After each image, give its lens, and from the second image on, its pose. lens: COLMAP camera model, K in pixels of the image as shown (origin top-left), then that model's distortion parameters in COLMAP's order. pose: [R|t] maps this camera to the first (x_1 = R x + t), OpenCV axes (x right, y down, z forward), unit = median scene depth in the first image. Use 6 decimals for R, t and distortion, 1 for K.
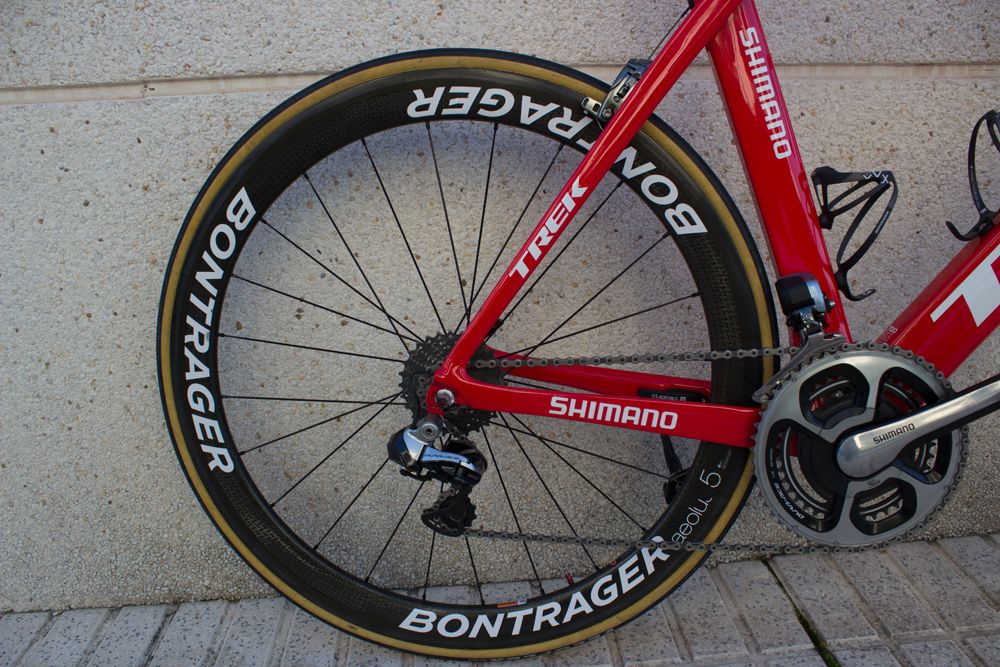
lens RADIAL K [[809.5, 0, 500.8], [0, 809.5, 337.8], [0, 0, 1]] dist [-0.175860, 0.137654]
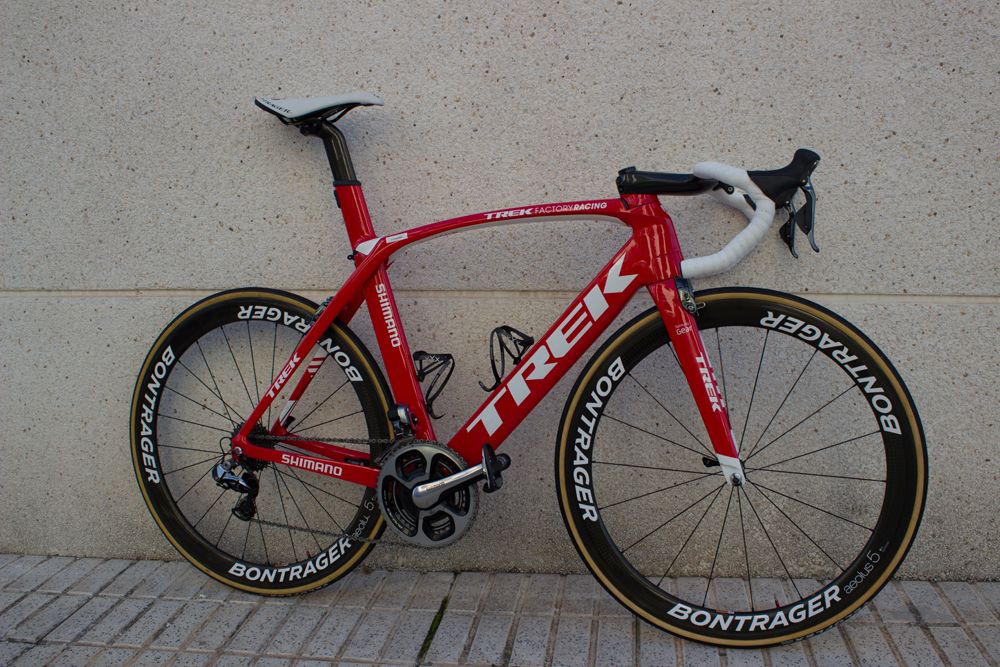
lens RADIAL K [[857.7, 0, 517.0], [0, 857.7, 338.8], [0, 0, 1]] dist [-0.153184, 0.101260]
pose [[0.983672, 0.048179, -0.173401, 0.926535], [-0.069453, 0.990487, -0.118791, -0.005436], [0.166028, 0.128894, 0.977661, -0.988754]]
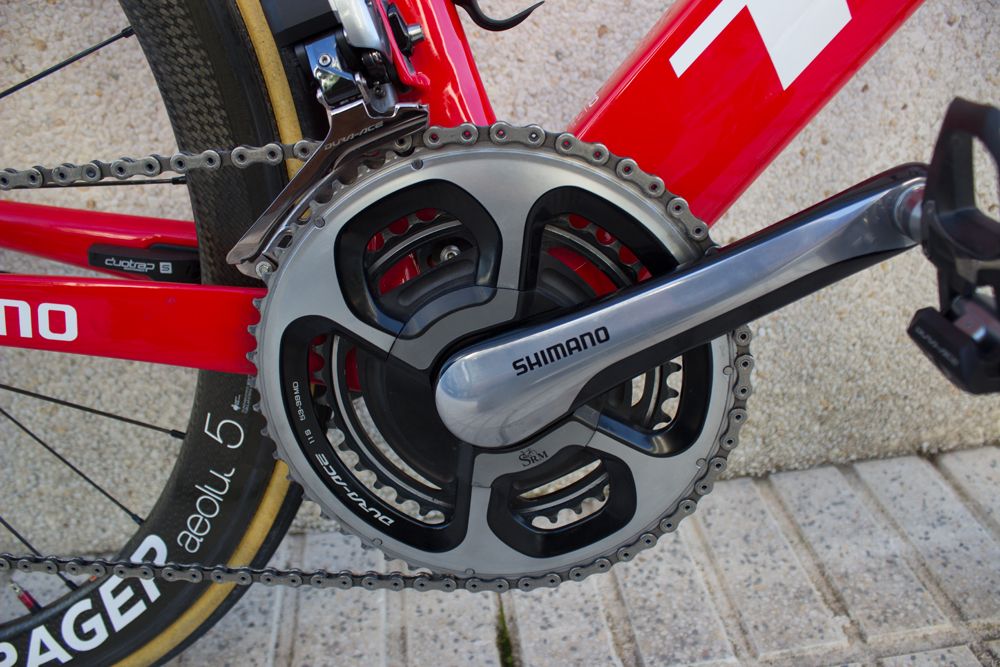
lens RADIAL K [[809.5, 0, 504.7], [0, 809.5, 333.7], [0, 0, 1]] dist [-0.175860, 0.137654]
pose [[0.997311, -0.028316, 0.067594, 0.387849], [0.014677, 0.980826, 0.194334, 0.027178], [-0.071801, -0.192819, 0.978604, 0.510697]]
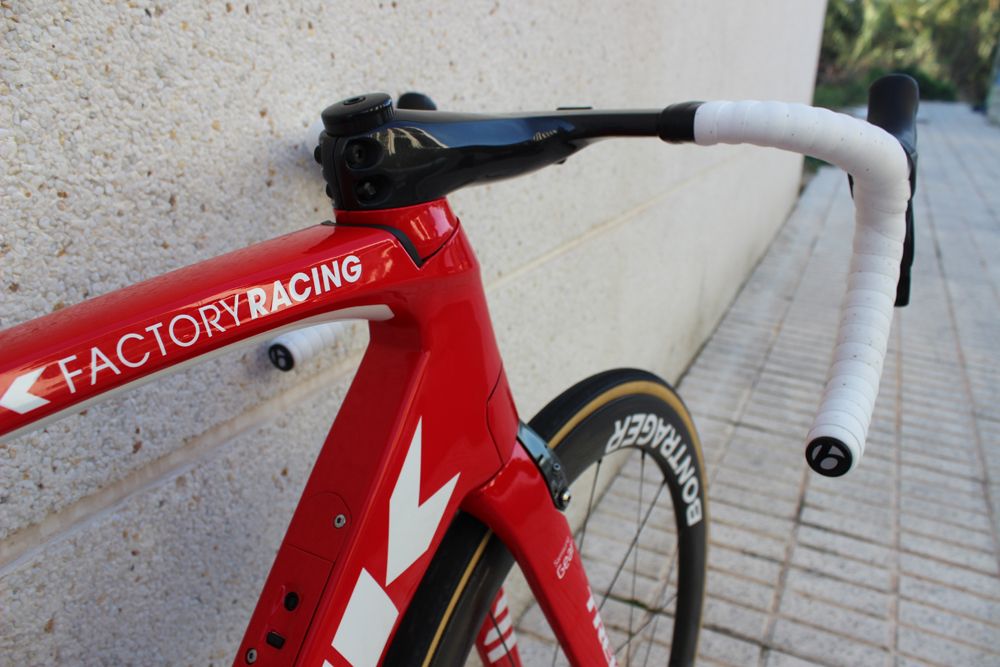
lens RADIAL K [[809.5, 0, 493.0], [0, 809.5, 342.9], [0, 0, 1]] dist [-0.175860, 0.137654]
pose [[0.474579, -0.259385, 0.841127, 0.472214], [0.209398, 0.961430, 0.178338, -0.527808], [-0.854943, 0.091495, 0.510590, 0.493621]]
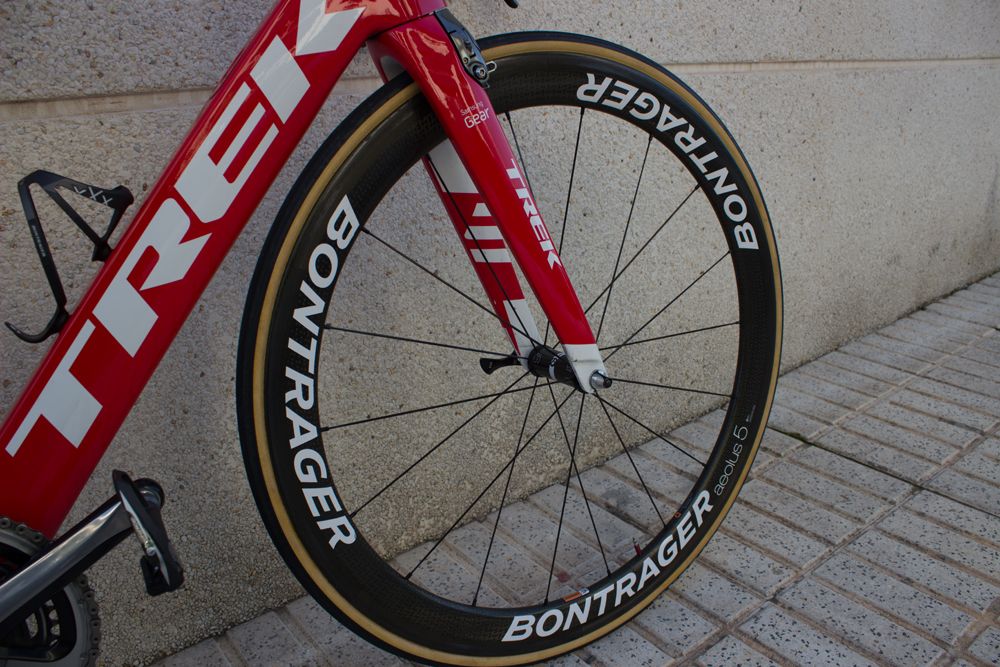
lens RADIAL K [[809.5, 0, 494.7], [0, 809.5, 339.2], [0, 0, 1]] dist [-0.175860, 0.137654]
pose [[0.822010, -0.191095, 0.536453, 0.502592], [0.181451, 0.980809, 0.071344, -0.089780], [-0.539791, 0.038695, 0.840909, 0.094239]]
